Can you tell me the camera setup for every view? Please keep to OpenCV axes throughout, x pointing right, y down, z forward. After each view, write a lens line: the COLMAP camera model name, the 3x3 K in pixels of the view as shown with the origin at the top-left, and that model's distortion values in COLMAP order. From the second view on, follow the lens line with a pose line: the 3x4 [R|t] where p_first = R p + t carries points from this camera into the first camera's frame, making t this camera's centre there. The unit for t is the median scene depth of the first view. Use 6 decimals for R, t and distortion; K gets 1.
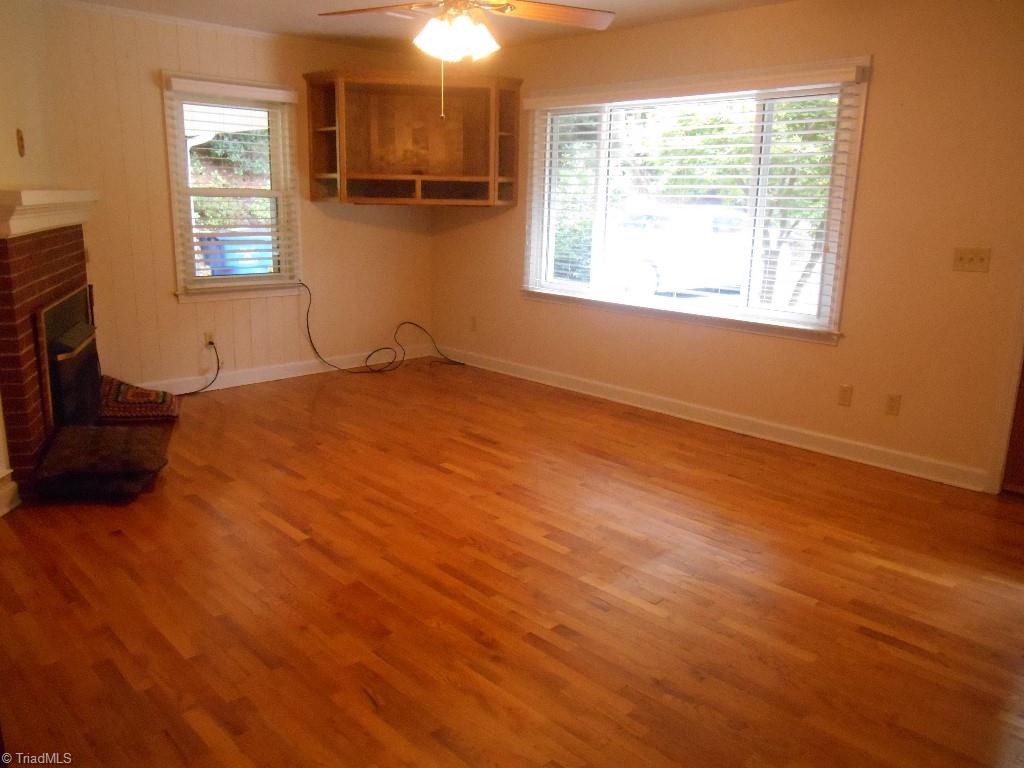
lens RADIAL K [[792.3, 0, 508.2], [0, 792.3, 386.3], [0, 0, 1]] dist [-0.023723, -0.000903]
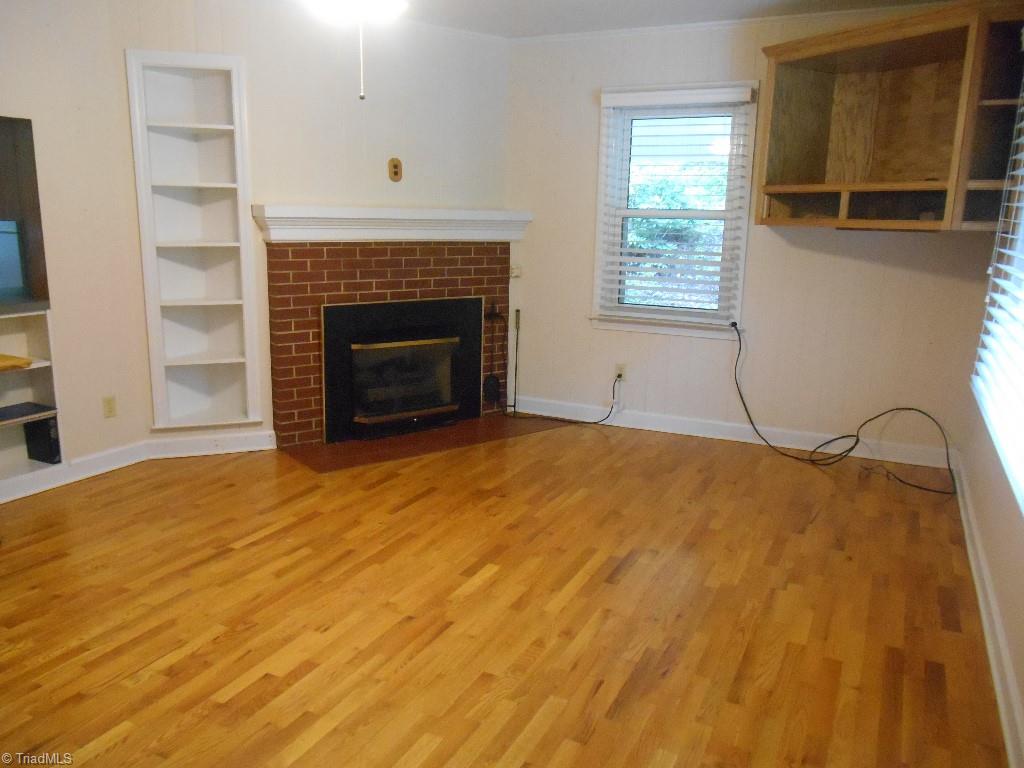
lens RADIAL K [[792.3, 0, 508.2], [0, 792.3, 386.3], [0, 0, 1]] dist [-0.023723, -0.000903]
pose [[0.338447, 0.181194, -0.923375, 0.567542], [-0.228821, 0.967678, 0.106017, -0.143755], [0.912740, 0.175406, 0.368969, 0.700322]]
